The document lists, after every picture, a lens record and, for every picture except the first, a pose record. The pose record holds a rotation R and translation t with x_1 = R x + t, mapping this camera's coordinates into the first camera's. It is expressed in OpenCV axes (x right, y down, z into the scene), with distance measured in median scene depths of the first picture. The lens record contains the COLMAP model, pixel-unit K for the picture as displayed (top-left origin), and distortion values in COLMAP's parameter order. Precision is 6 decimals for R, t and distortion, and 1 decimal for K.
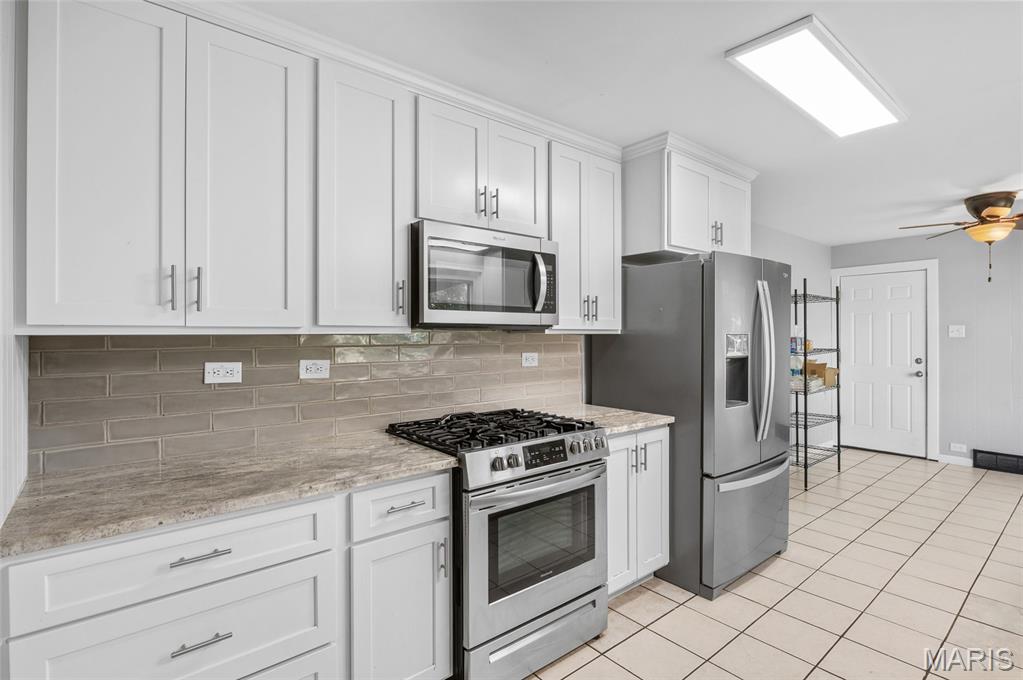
lens RADIAL K [[507.3, 0, 514.1], [0, 507.3, 336.0], [0, 0, 1]] dist [0.002767, -0.000540]
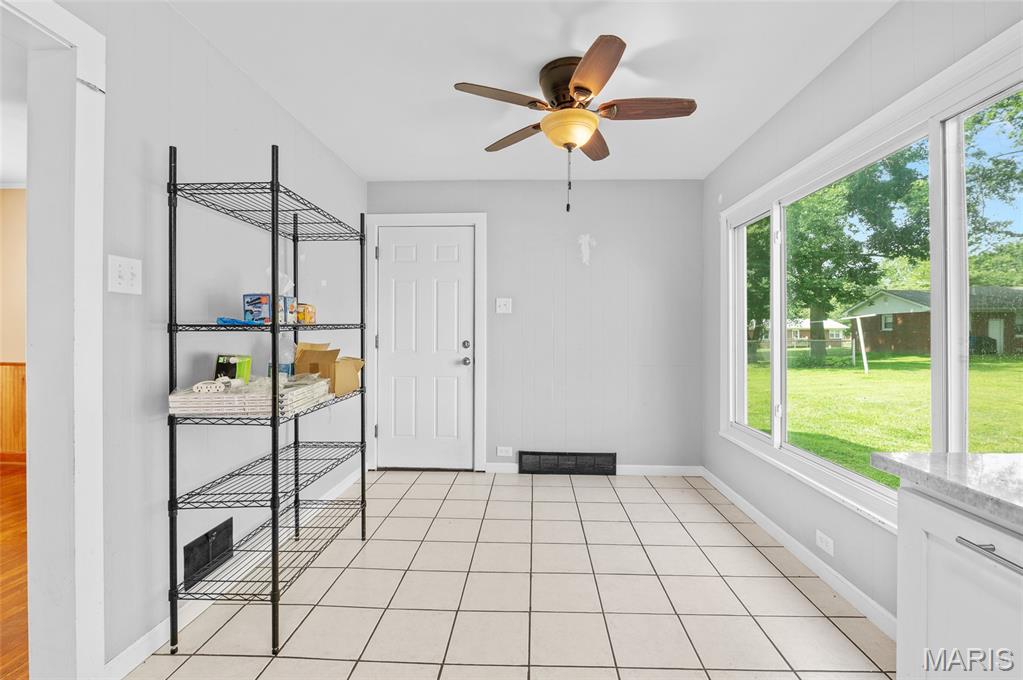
lens RADIAL K [[438.2, 0, 513.3], [0, 438.2, 334.2], [0, 0, 1]] dist [-0.007880, -0.000187]
pose [[0.683908, 0.000719, 0.729568, 0.385088], [-0.005074, 0.999980, 0.003771, 0.032919], [-0.729551, -0.006281, 0.683898, 0.526928]]
